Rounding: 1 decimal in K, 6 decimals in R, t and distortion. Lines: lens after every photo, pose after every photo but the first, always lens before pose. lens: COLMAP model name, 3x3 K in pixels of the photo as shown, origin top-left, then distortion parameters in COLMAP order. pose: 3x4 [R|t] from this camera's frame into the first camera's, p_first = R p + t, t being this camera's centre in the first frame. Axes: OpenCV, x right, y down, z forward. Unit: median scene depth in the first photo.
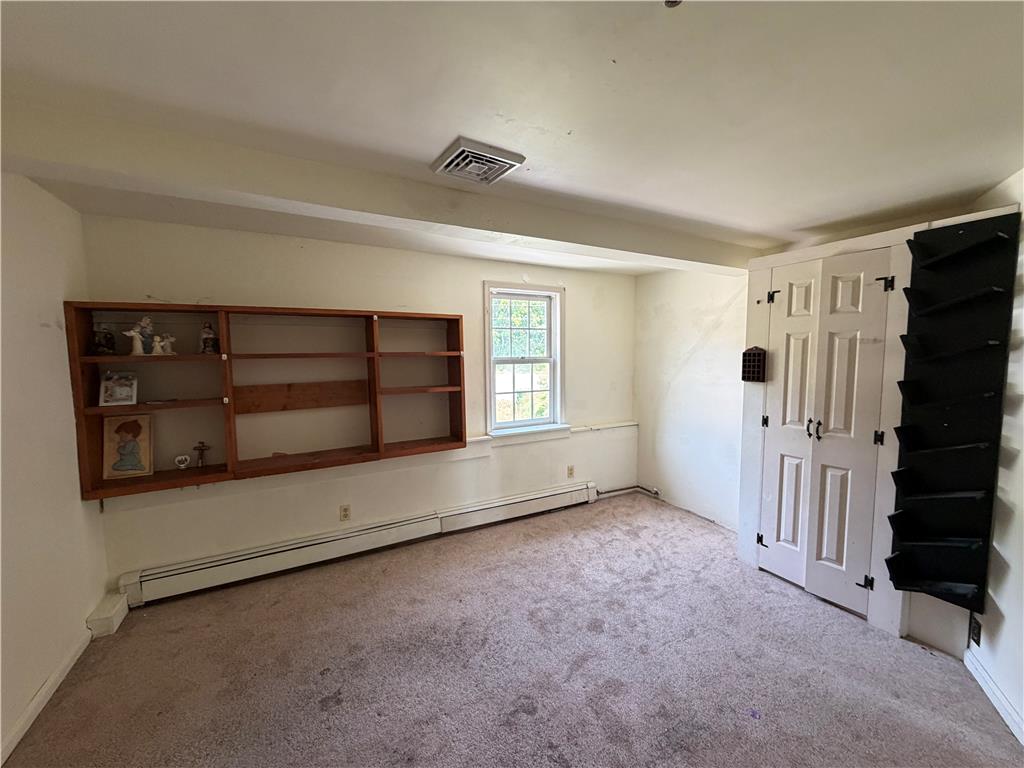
lens RADIAL K [[407.9, 0, 515.4], [0, 407.9, 381.1], [0, 0, 1]] dist [-0.001093, 0.000567]
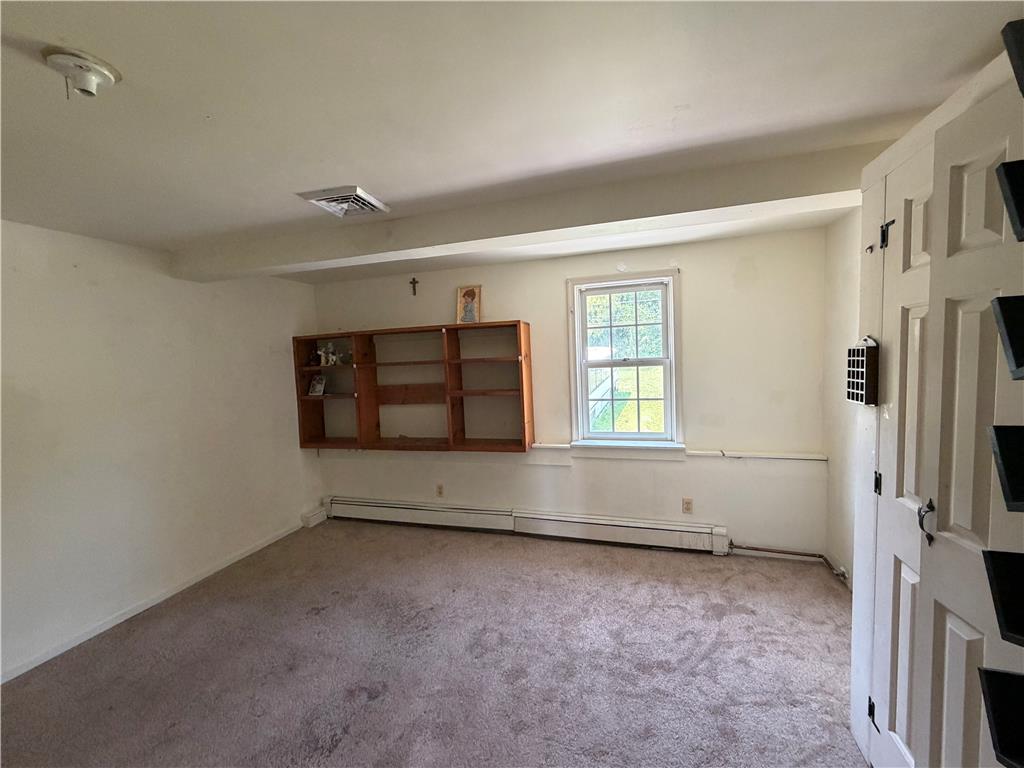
lens RADIAL K [[407.9, 0, 505.0], [0, 407.9, 380.6], [0, 0, 1]] dist [-0.001093, 0.000567]
pose [[0.694849, 0.018945, -0.718906, 0.581825], [-0.015458, 0.999815, 0.011407, -0.024045], [0.718990, 0.003187, 0.695013, 0.280486]]
